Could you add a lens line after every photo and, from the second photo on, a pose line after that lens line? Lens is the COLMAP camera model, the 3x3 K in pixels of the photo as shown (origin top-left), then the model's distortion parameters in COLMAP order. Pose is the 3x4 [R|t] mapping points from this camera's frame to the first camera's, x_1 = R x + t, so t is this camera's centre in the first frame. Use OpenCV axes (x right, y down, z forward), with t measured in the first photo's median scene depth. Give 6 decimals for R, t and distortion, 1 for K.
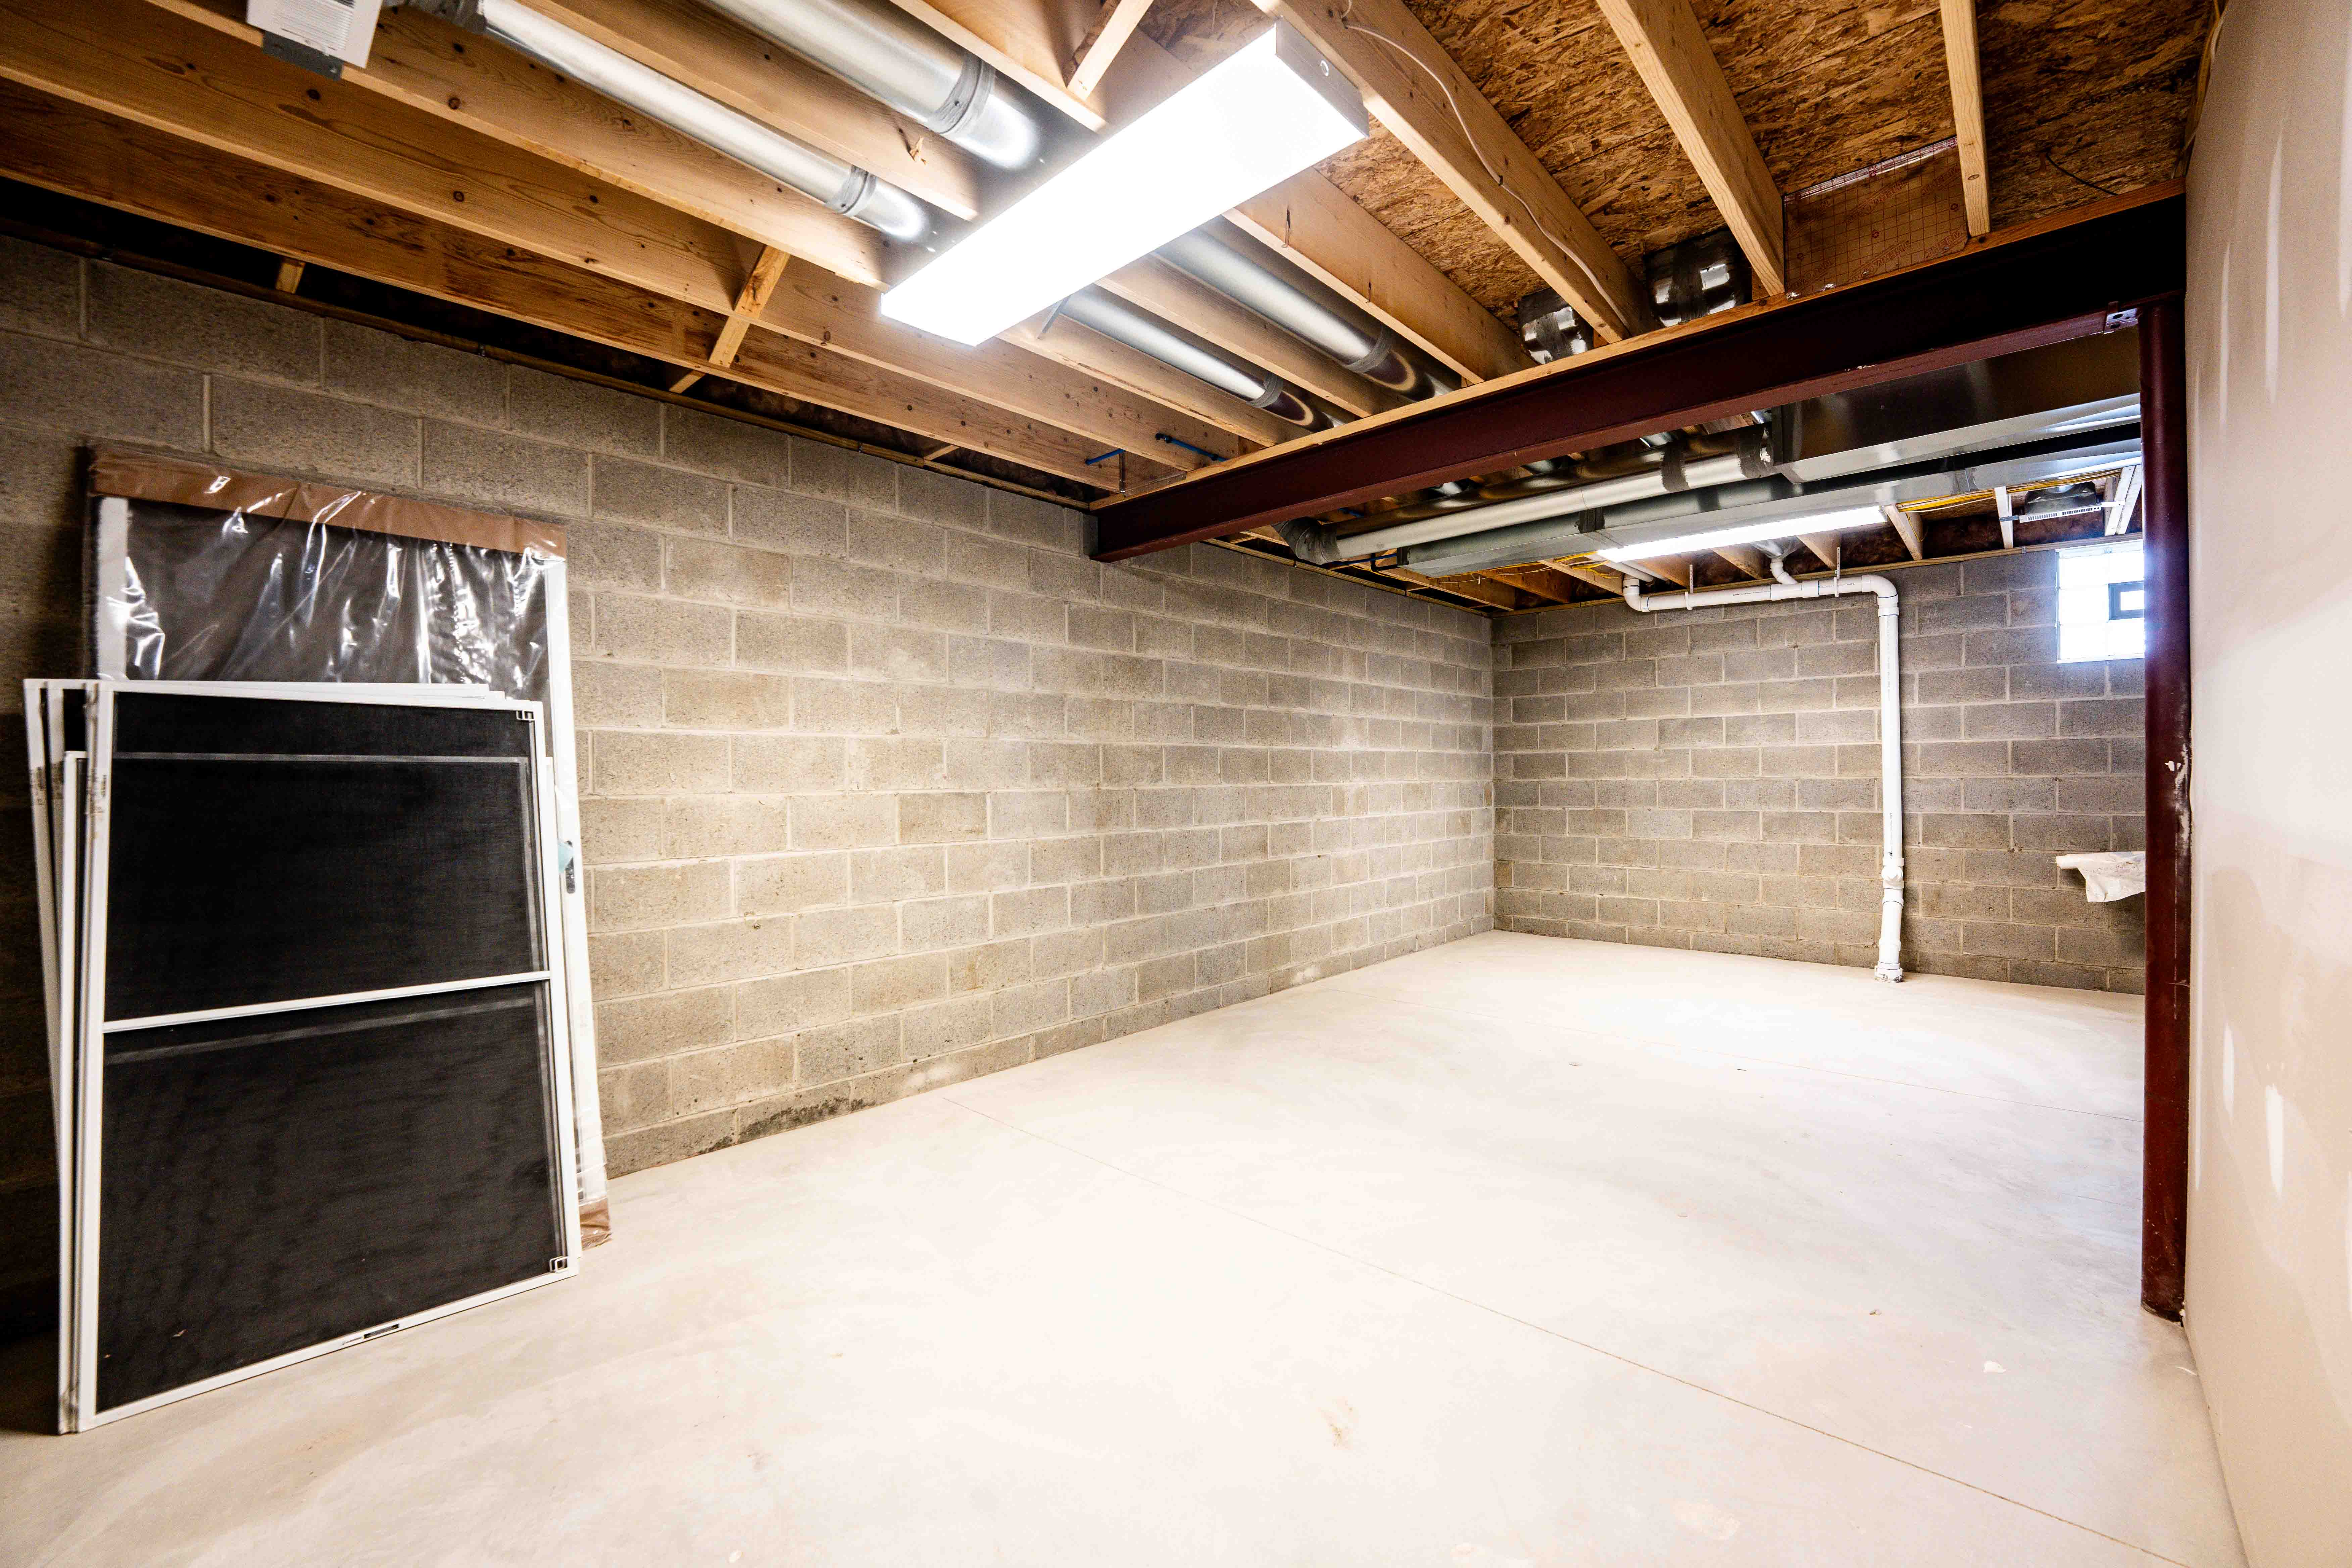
lens RADIAL K [[937.5, 0, 1169.0], [0, 937.5, 783.5], [0, 0, 1]] dist [0.002870, -0.001459]
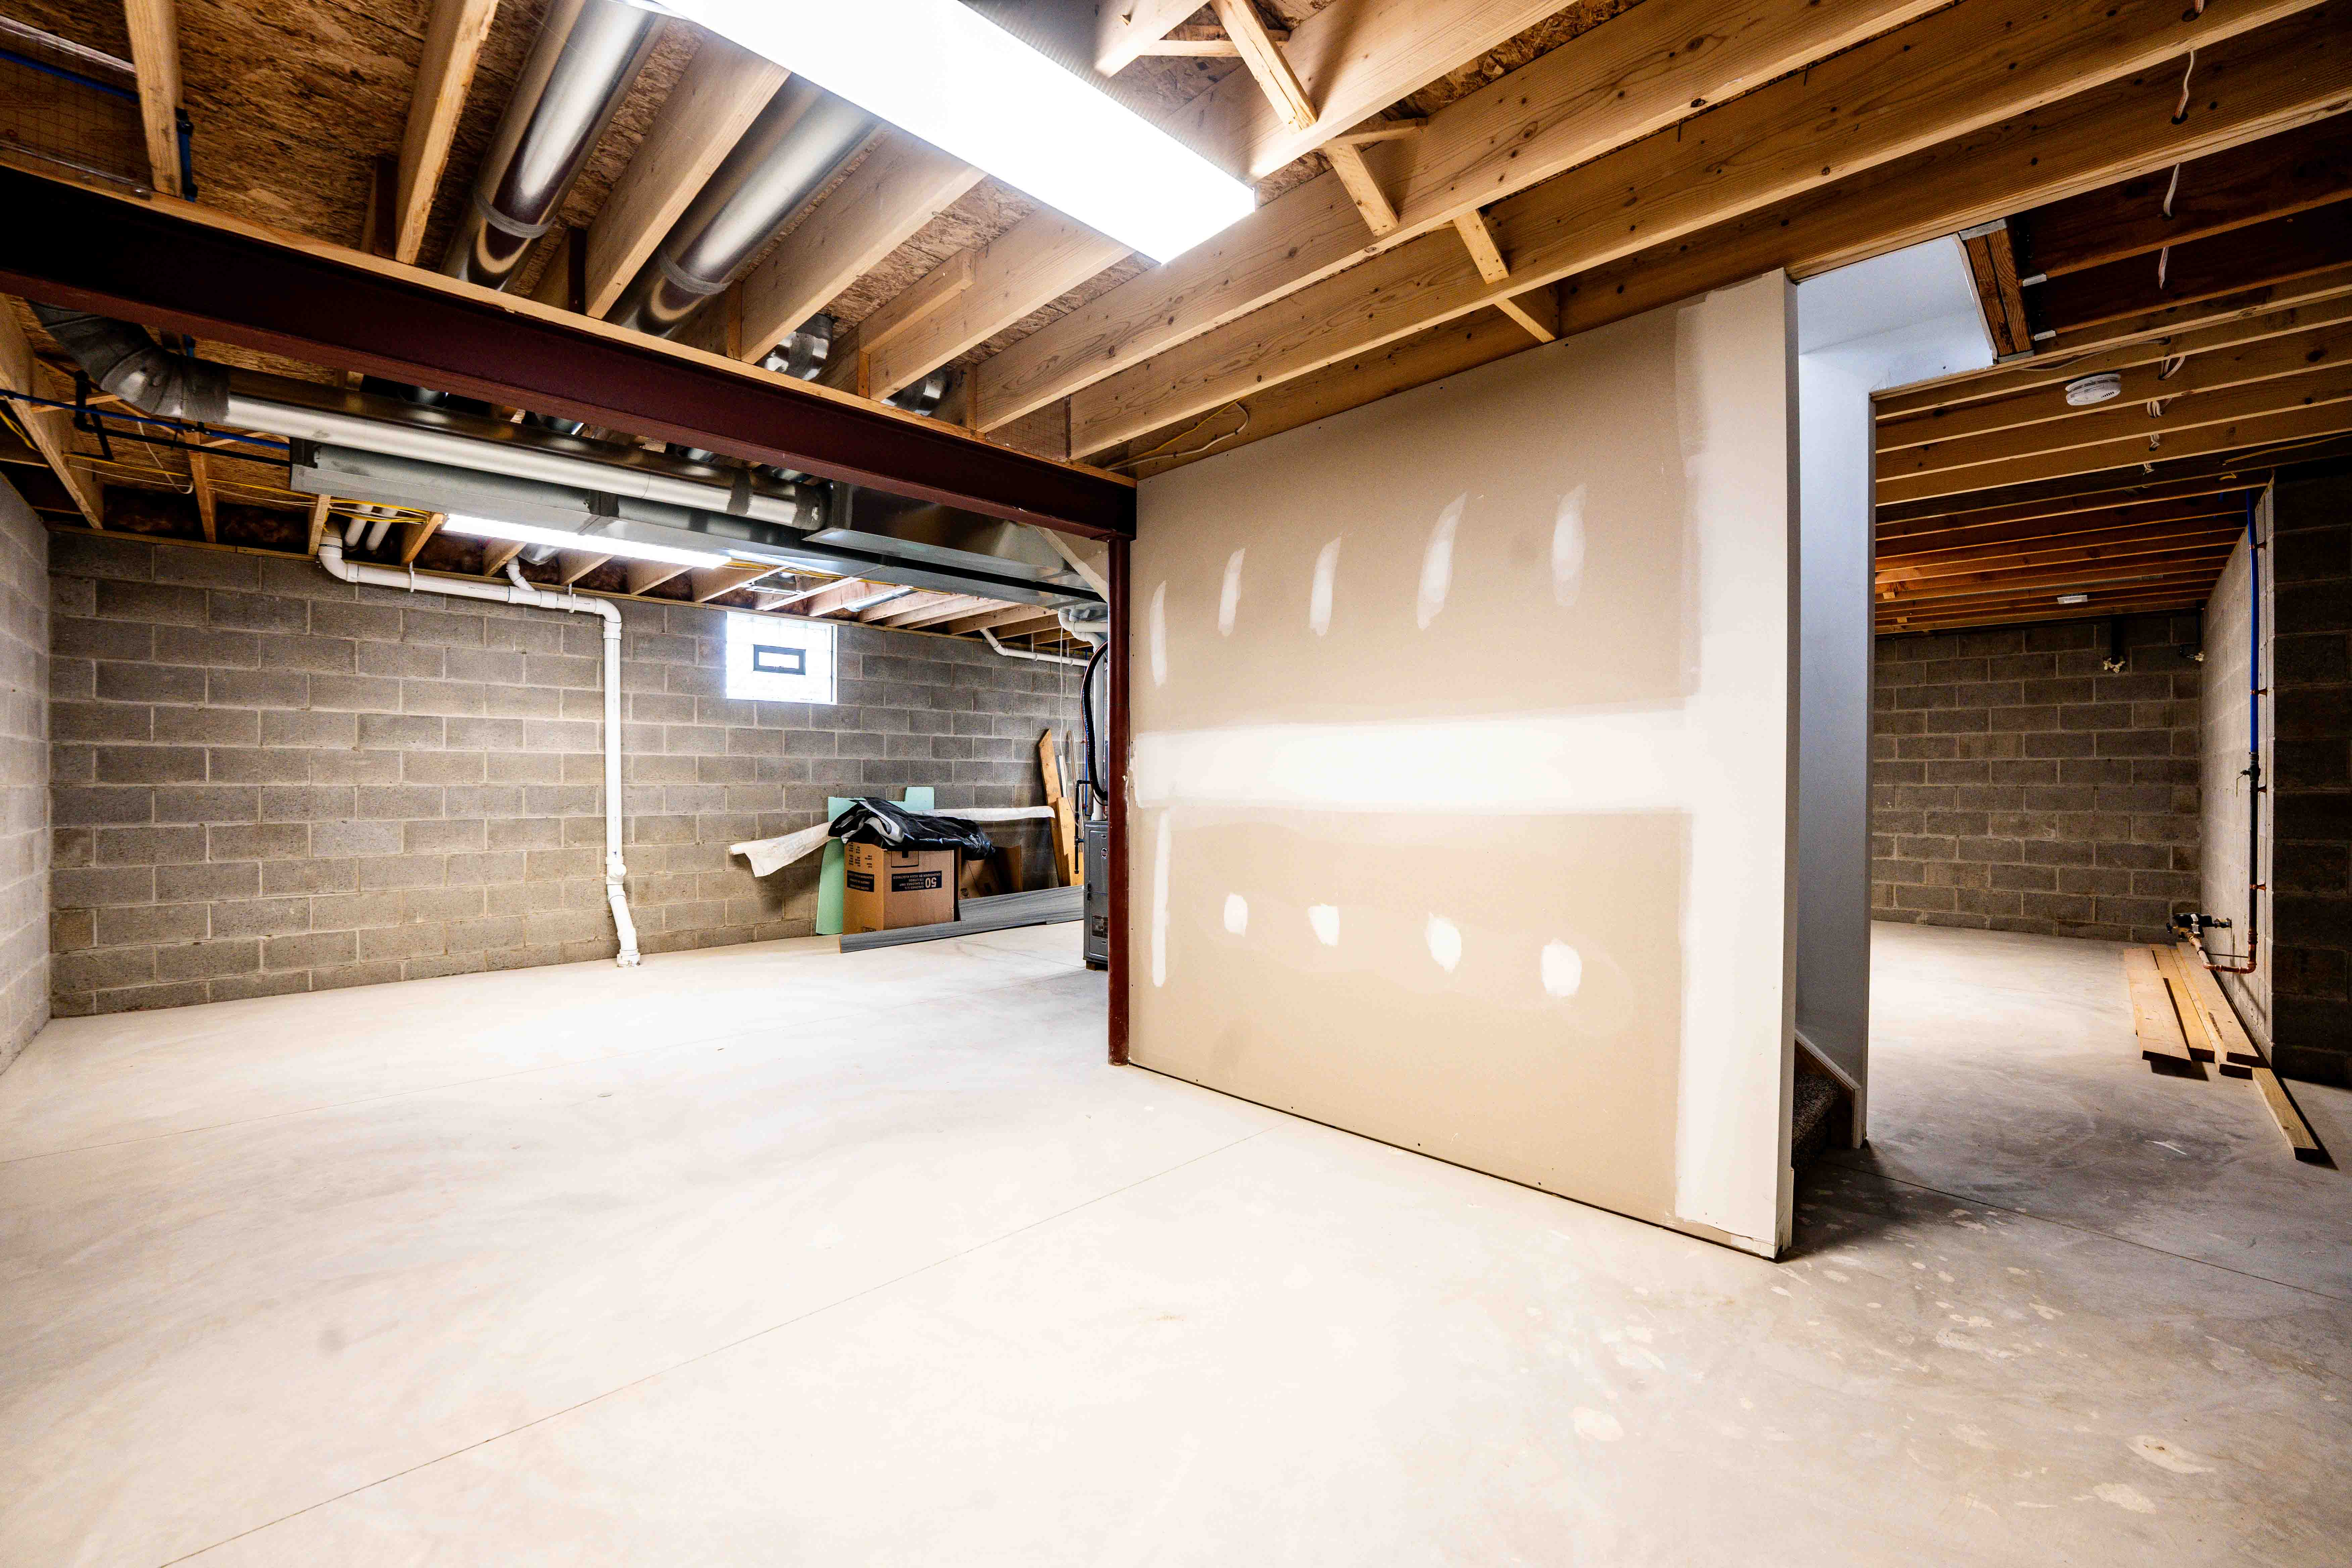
lens RADIAL K [[937.5, 0, 1170.0], [0, 937.5, 782.7], [0, 0, 1]] dist [0.002870, -0.001459]
pose [[0.101881, 0.009436, 0.994752, -0.248701], [0.001879, 0.999951, -0.009678, 0.003079], [-0.994795, 0.002856, 0.101858, 0.211086]]
